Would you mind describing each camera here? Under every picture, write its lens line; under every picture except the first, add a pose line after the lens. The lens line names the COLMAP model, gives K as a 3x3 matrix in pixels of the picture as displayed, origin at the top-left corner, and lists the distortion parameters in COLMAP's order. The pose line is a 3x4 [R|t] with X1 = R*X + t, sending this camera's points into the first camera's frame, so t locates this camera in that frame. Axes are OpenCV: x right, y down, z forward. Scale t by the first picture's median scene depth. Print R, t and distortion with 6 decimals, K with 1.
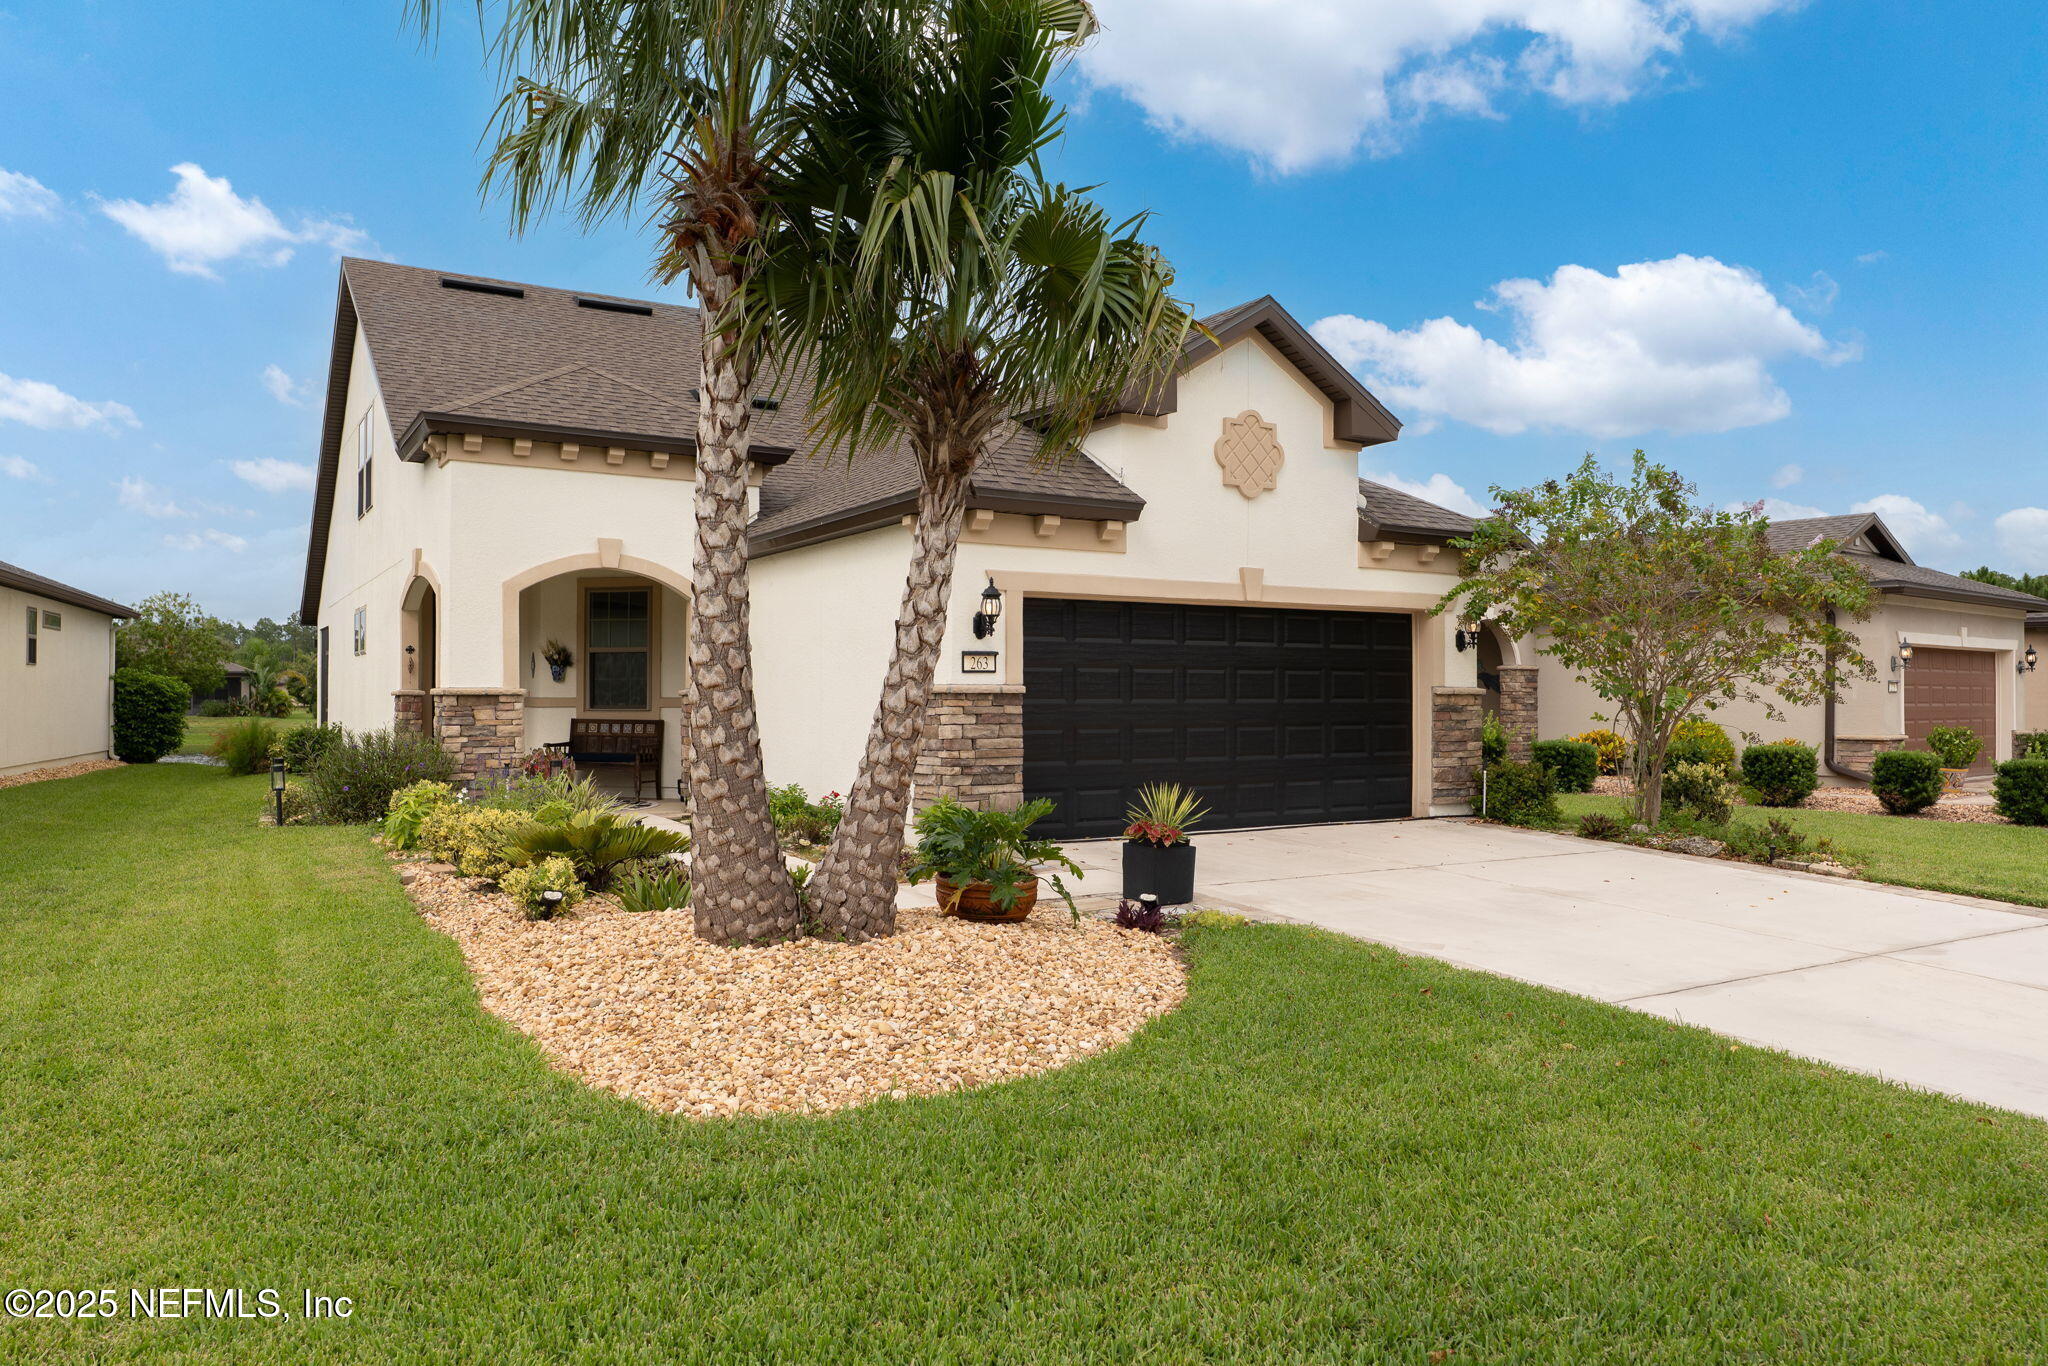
lens RADIAL K [[1377.7, 0, 1040.1], [0, 1377.7, 671.2], [0, 0, 1]] dist [0.002527, -0.000321]
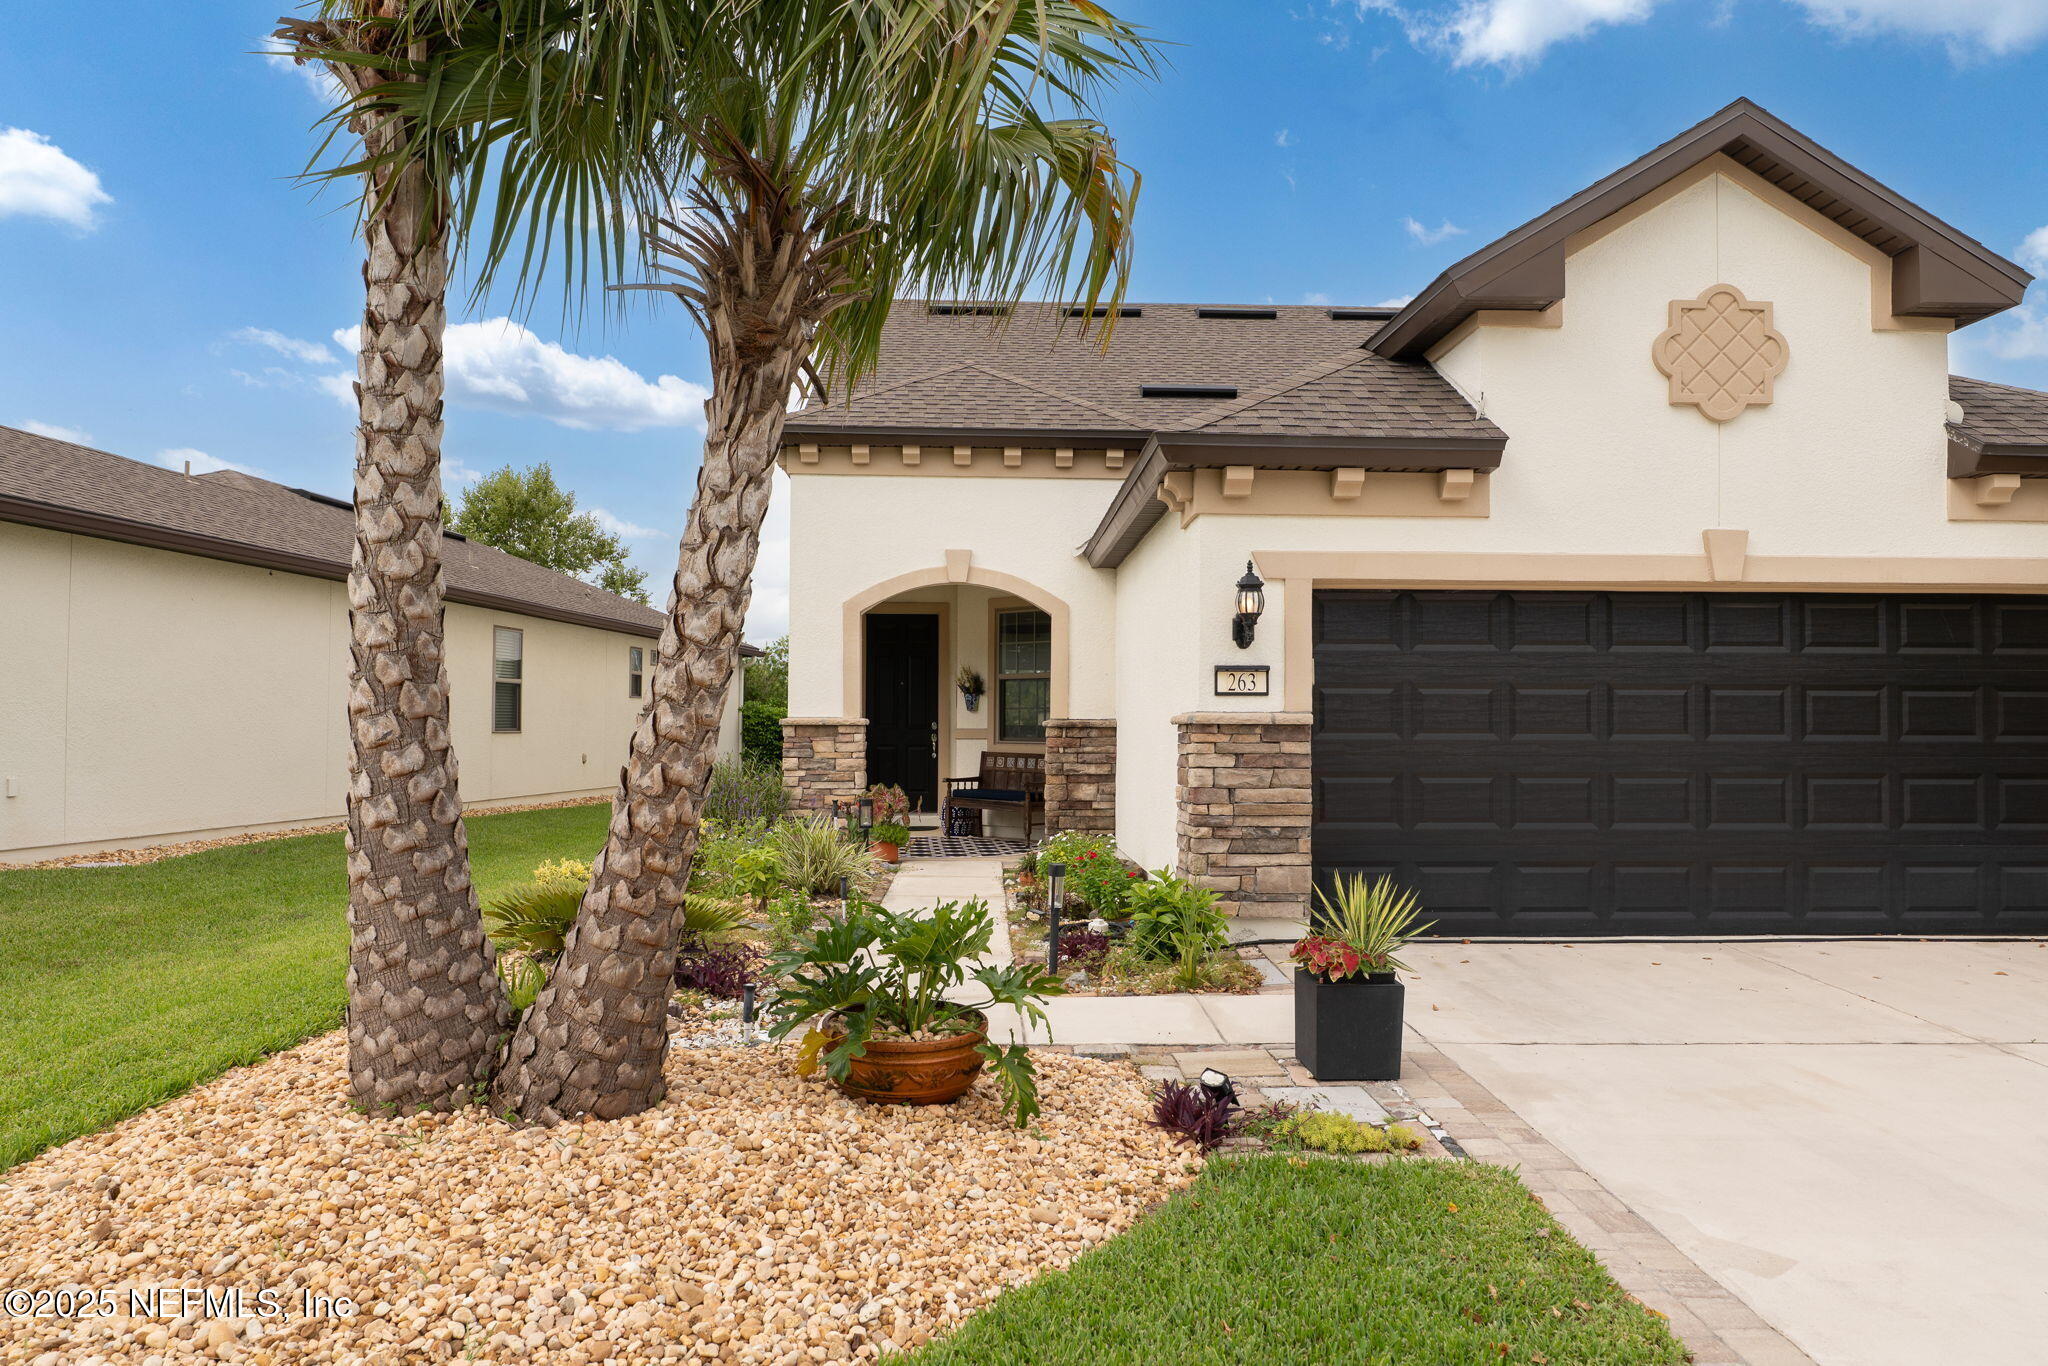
lens RADIAL K [[1377.7, 0, 1036.9], [0, 1377.7, 687.0], [0, 0, 1]] dist [0.002527, -0.000321]
pose [[0.874227, -0.010711, -0.485400, 0.184820], [0.004956, 0.999901, -0.013137, 0.004879], [0.485493, 0.009079, 0.874194, 0.286624]]
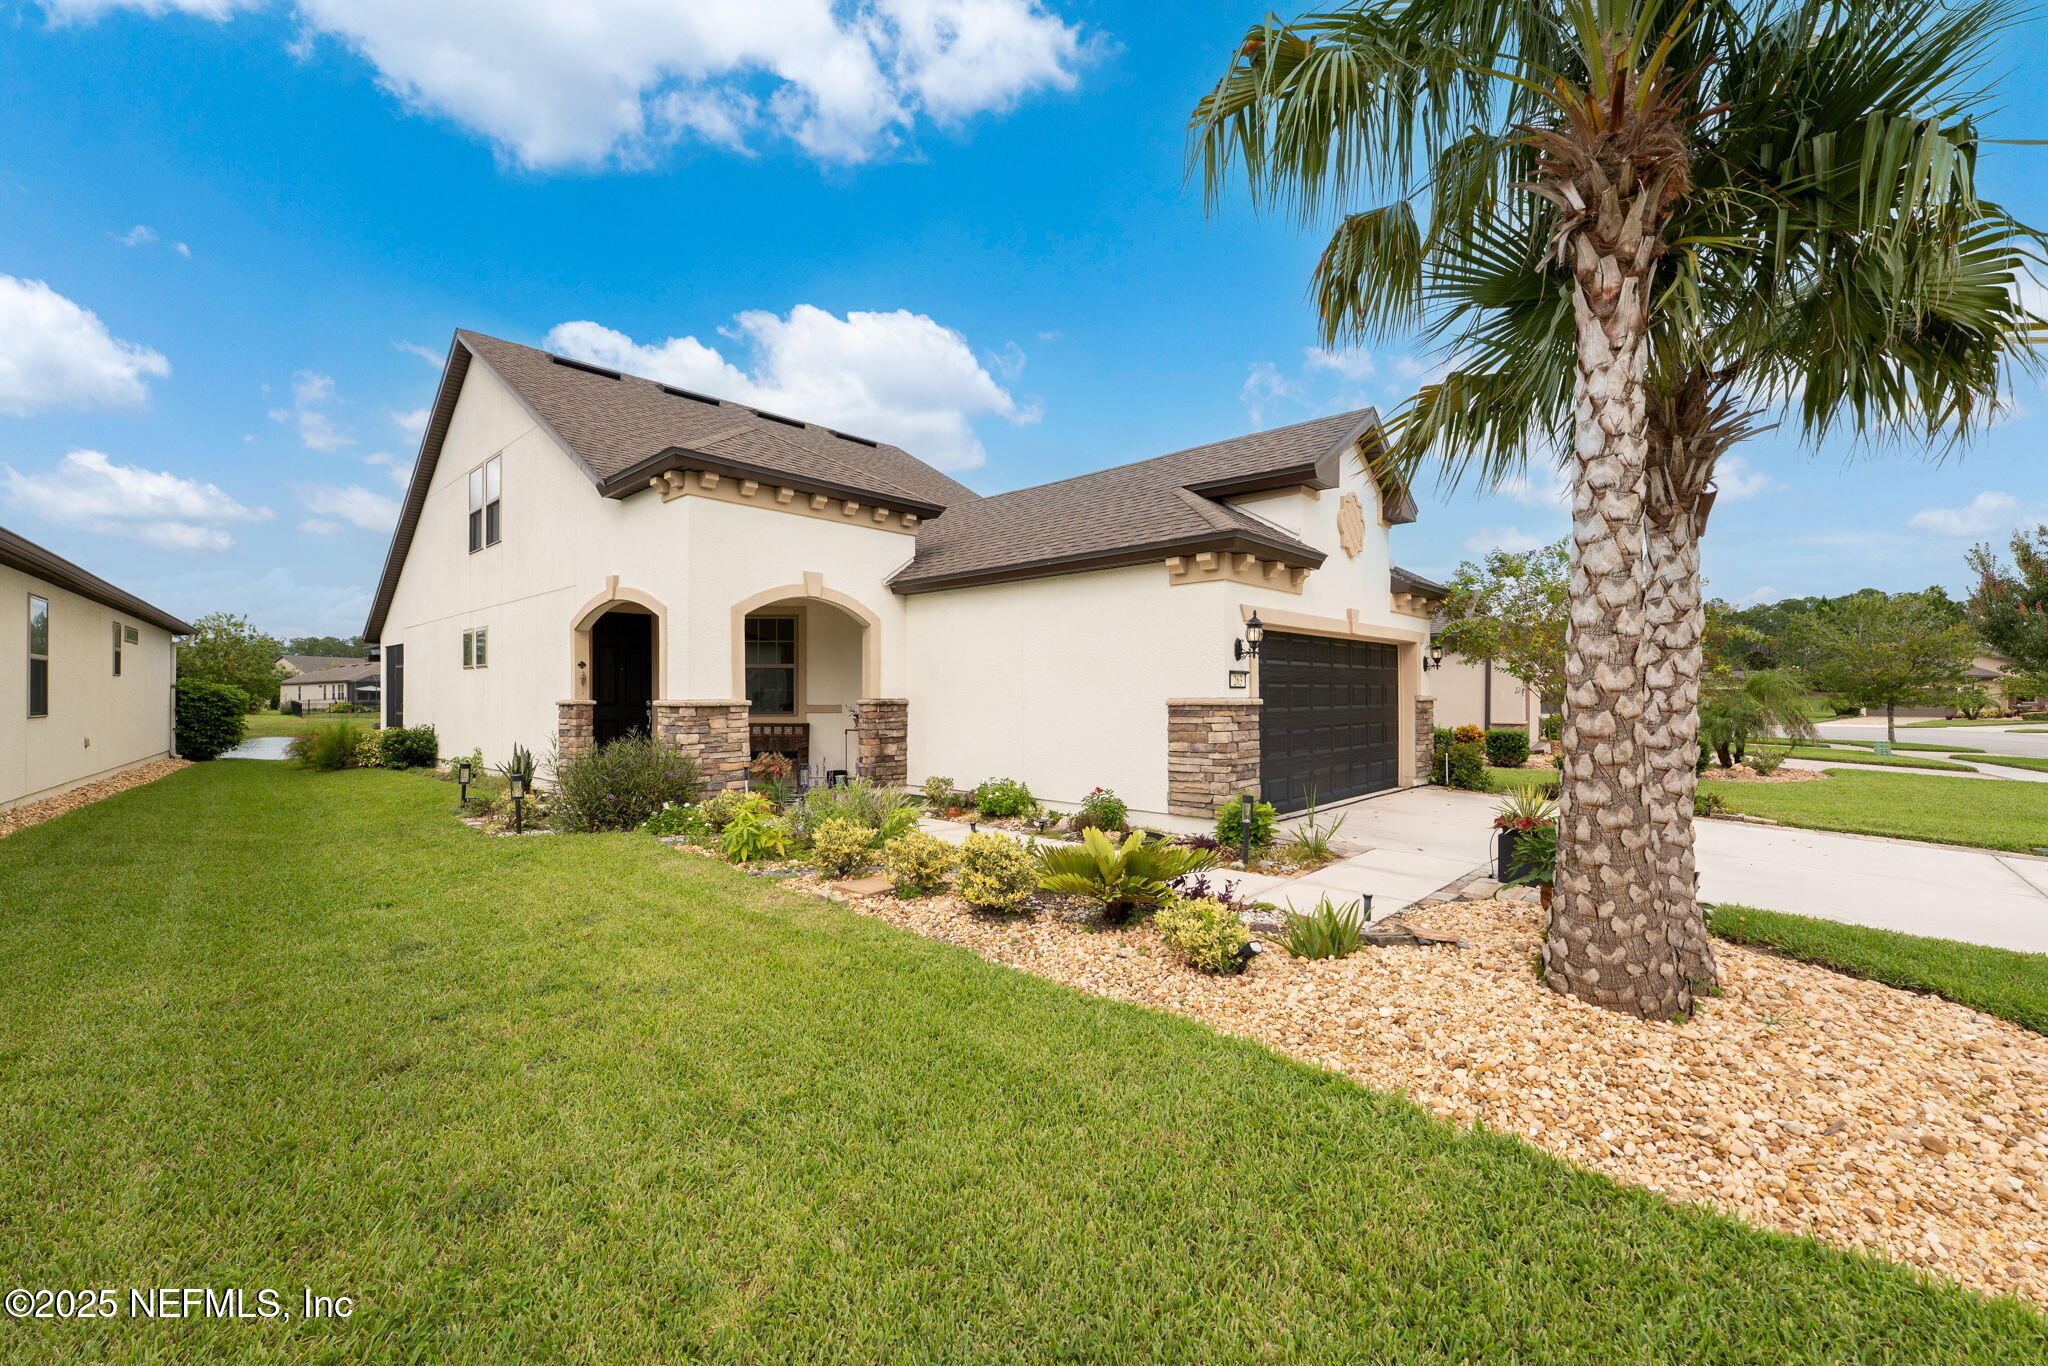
lens RADIAL K [[837.6, 0, 1044.5], [0, 837.6, 686.7], [0, 0, 1]] dist [0.002315, -0.000323]
pose [[0.962453, -0.000751, 0.271449, -0.361530], [-0.001801, 0.999956, 0.009153, -0.005807], [-0.271444, -0.009298, 0.962409, 0.294325]]
